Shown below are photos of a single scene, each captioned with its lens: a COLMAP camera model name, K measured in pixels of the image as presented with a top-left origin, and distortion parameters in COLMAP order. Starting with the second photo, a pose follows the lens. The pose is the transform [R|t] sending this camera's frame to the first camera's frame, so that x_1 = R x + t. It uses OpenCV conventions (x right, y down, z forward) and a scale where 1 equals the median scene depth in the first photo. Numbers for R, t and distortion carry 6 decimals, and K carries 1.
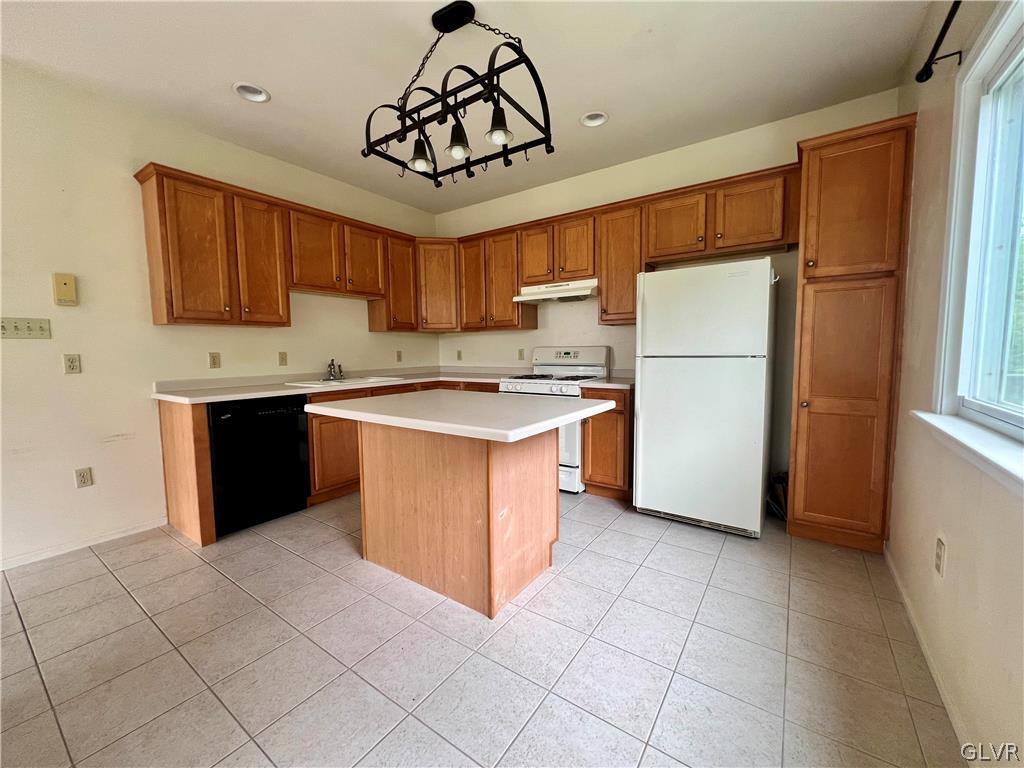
lens RADIAL K [[410.9, 0, 509.5], [0, 410.9, 385.2], [0, 0, 1]] dist [-0.000702, 0.000620]
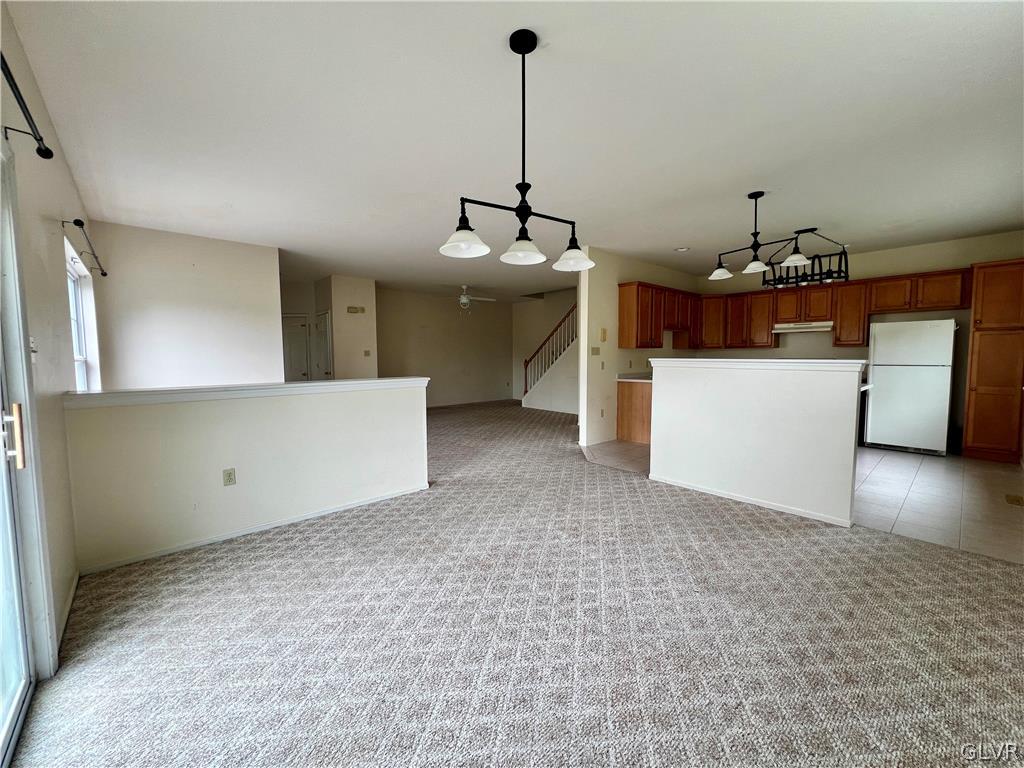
lens RADIAL K [[410.9, 0, 506.8], [0, 410.9, 385.8], [0, 0, 1]] dist [-0.000702, 0.000620]
pose [[0.973095, 0.023108, -0.229242, -0.931071], [-0.025785, 0.999630, -0.008689, 0.092443], [0.228957, 0.014366, 0.973331, -1.322046]]
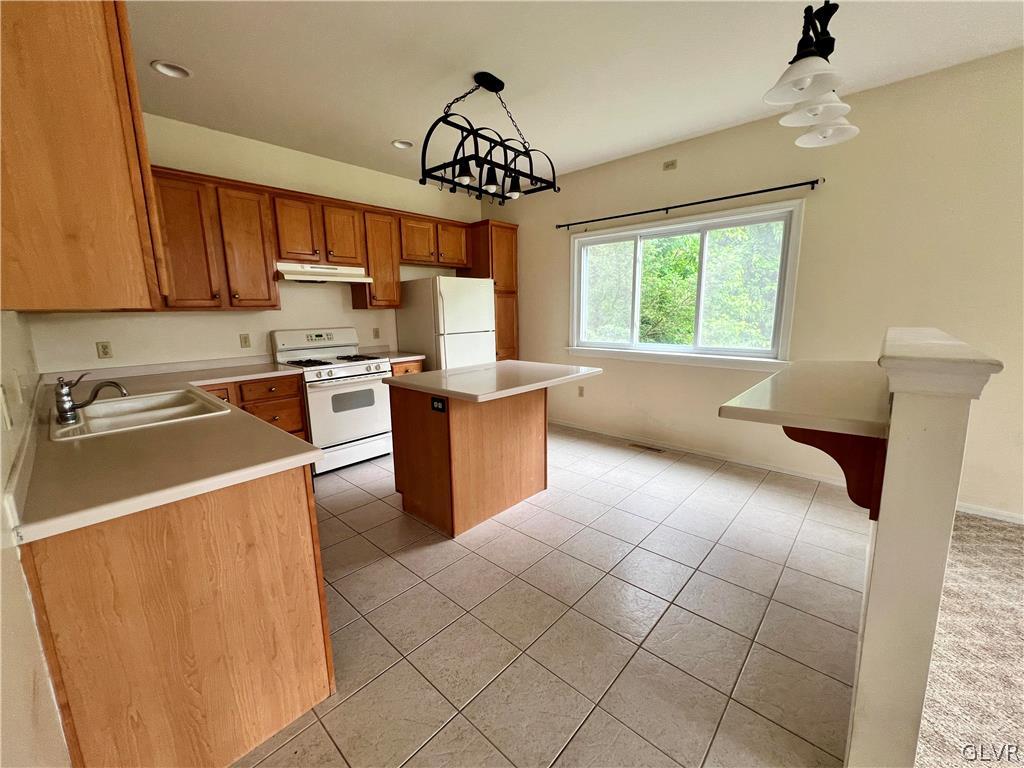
lens RADIAL K [[410.9, 0, 509.6], [0, 410.9, 384.2], [0, 0, 1]] dist [-0.000702, 0.000620]
pose [[0.128615, -0.169232, 0.977148, -1.107708], [0.100219, 0.982505, 0.156969, -0.100662], [-0.986618, 0.077740, 0.143325, 0.573604]]
